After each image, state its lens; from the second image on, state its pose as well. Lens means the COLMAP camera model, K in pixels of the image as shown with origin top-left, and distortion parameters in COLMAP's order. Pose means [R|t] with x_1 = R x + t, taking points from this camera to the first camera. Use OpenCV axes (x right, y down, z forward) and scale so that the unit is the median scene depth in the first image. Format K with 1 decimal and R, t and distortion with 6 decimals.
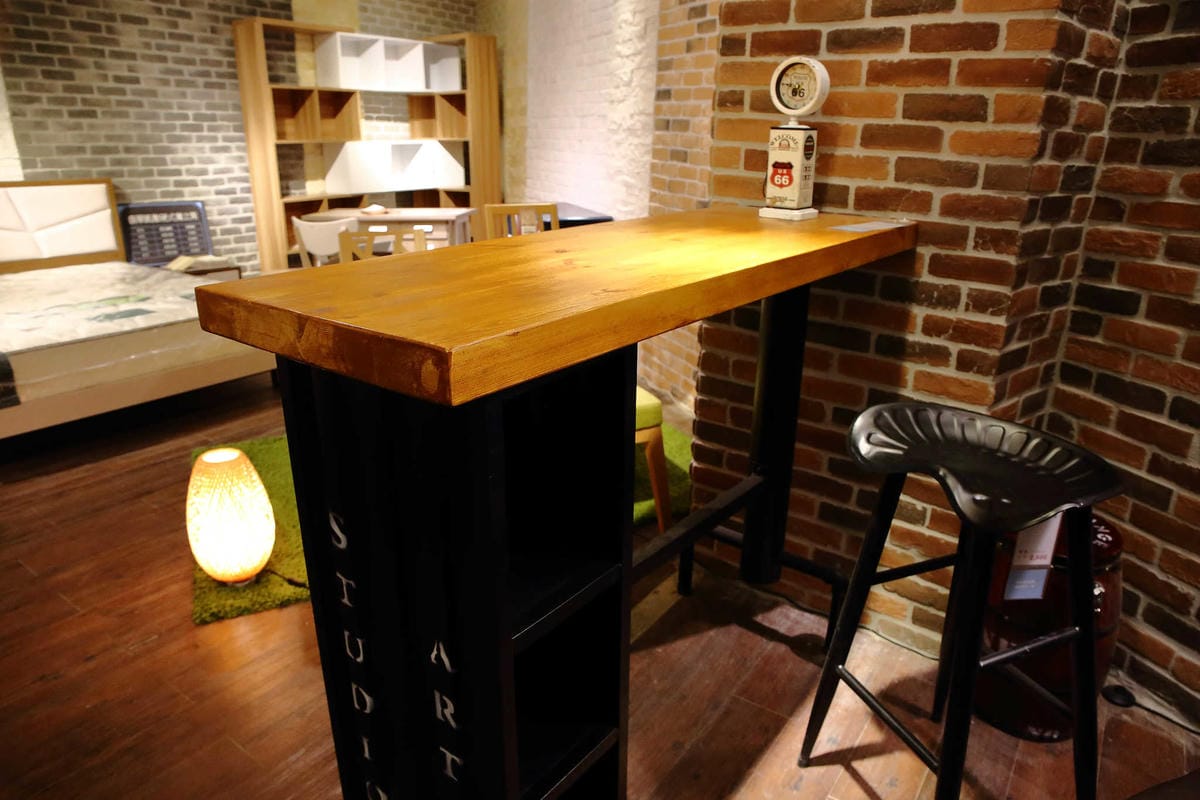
lens RADIAL K [[798.0, 0, 600.0], [0, 798.0, 400.0], [0, 0, 1]] dist [-0.099604, 0.074997]
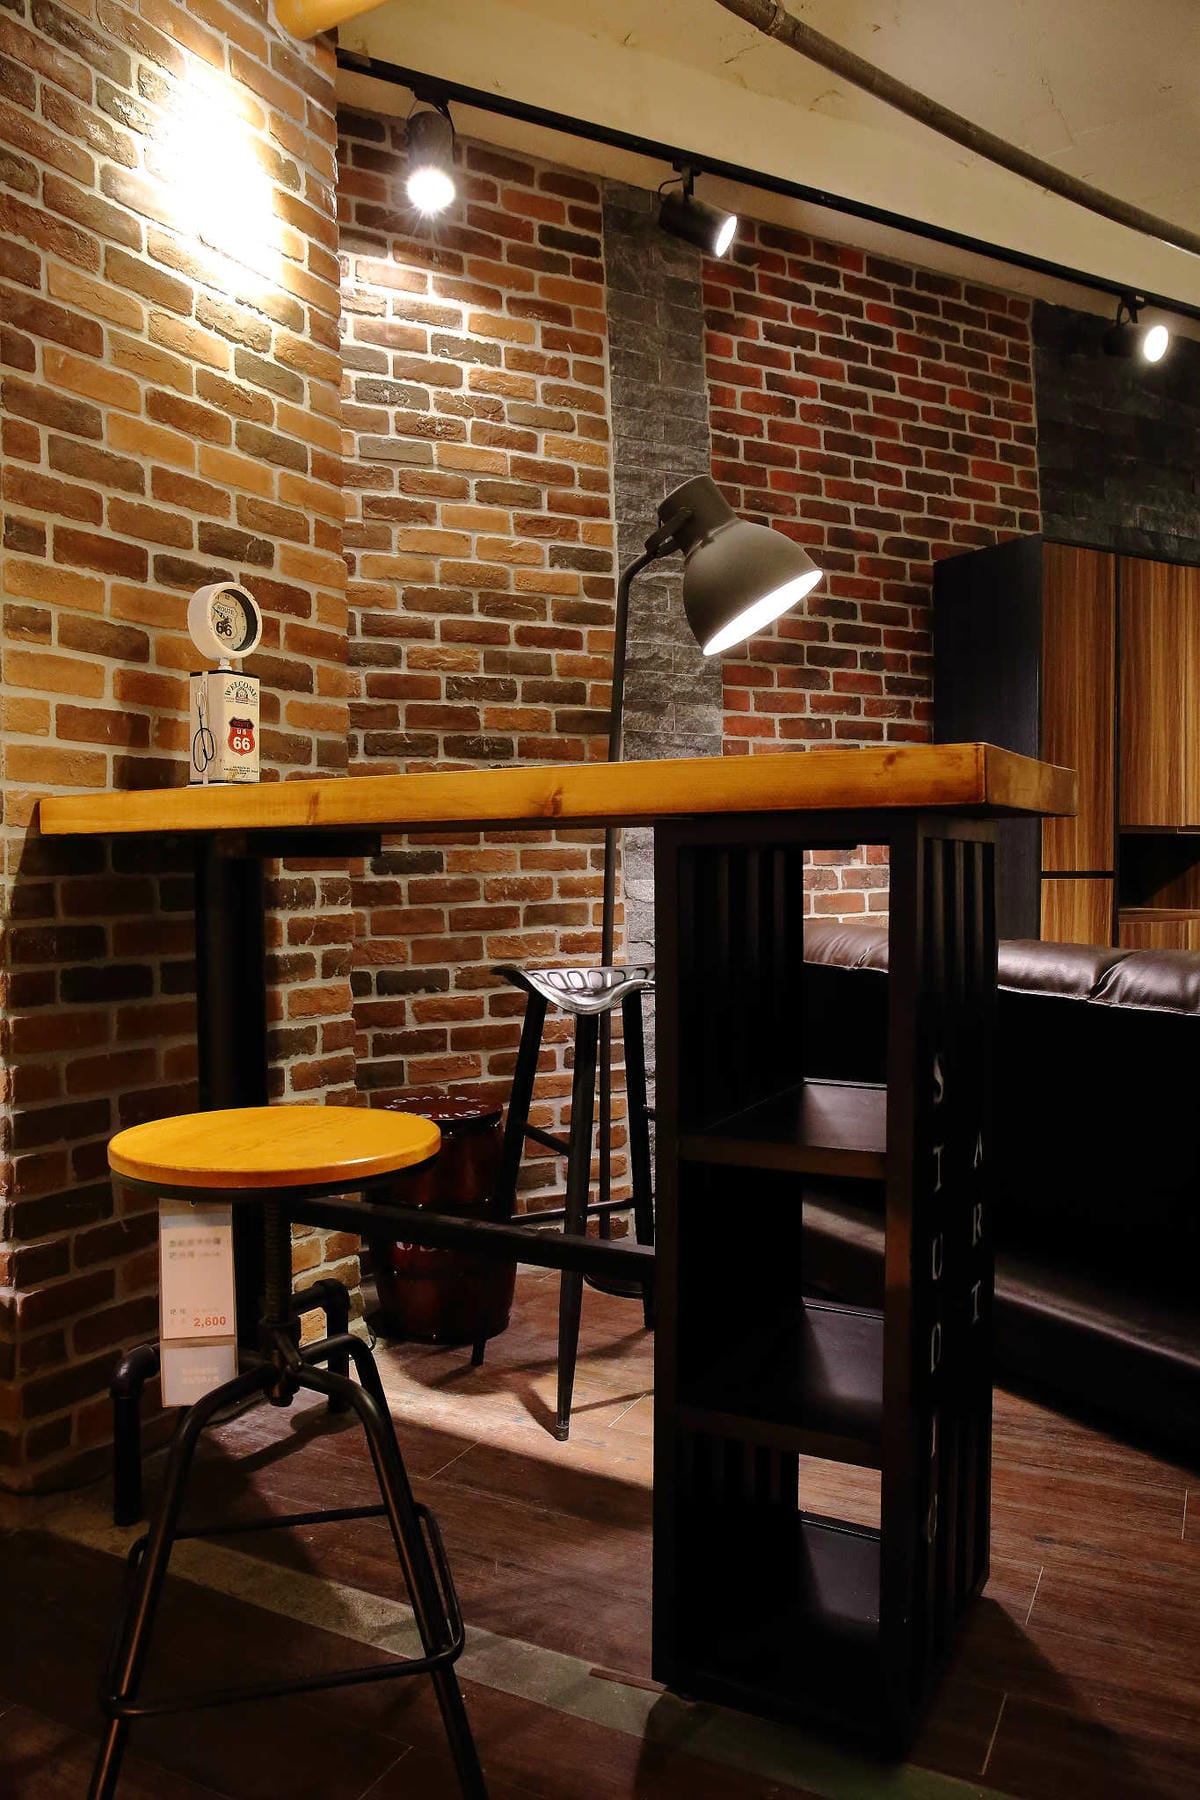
lens RADIAL K [[1274.1, 0, 600.0], [0, 1274.1, 900.0], [0, 0, 1]] dist [-0.095666, 0.078988]
pose [[-0.134576, -0.035584, 0.990264, -0.820504], [0.336539, 0.938312, 0.079452, -0.111057], [-0.932004, 0.343955, -0.114299, 0.760229]]
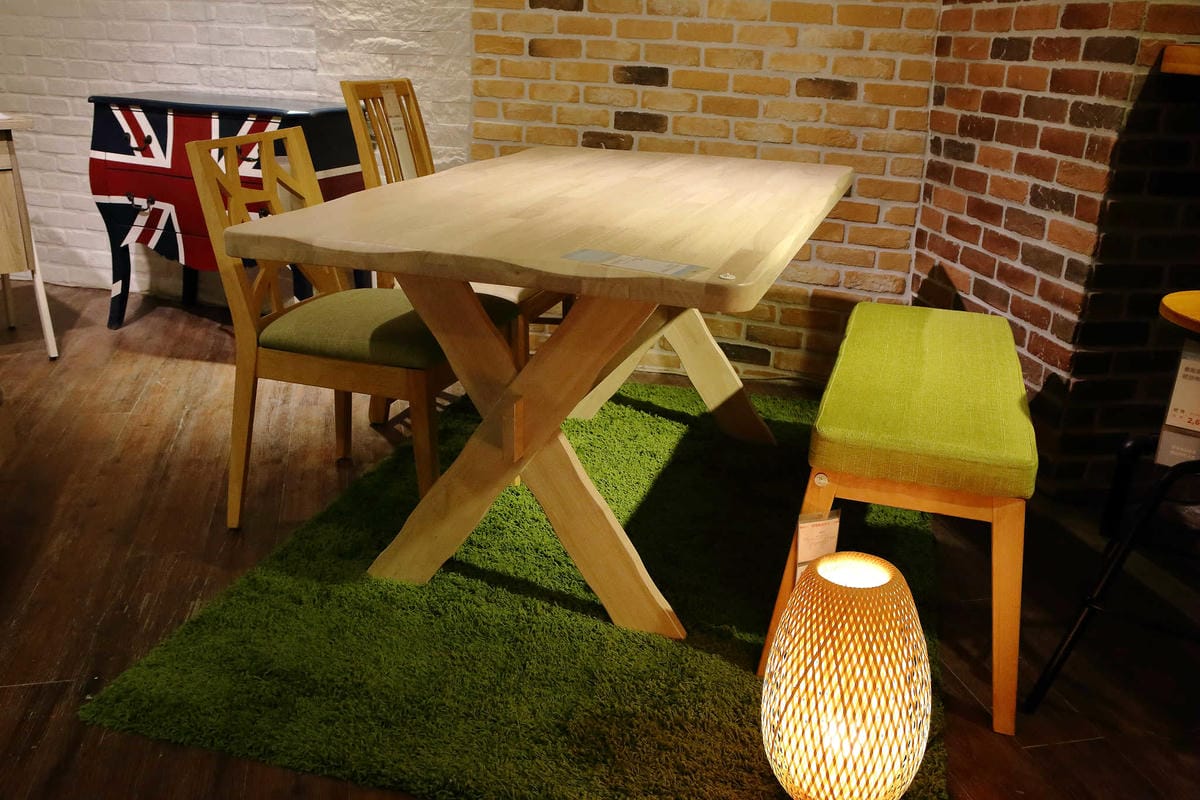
lens RADIAL K [[1070.7, 0, 600.0], [0, 1070.7, 400.0], [0, 0, 1]] dist [-0.048949, 0.103112]
pose [[0.666796, -0.241073, 0.705172, -1.117317], [0.218363, 0.967905, 0.124412, -0.160332], [-0.712531, 0.071026, 0.698036, 0.682961]]
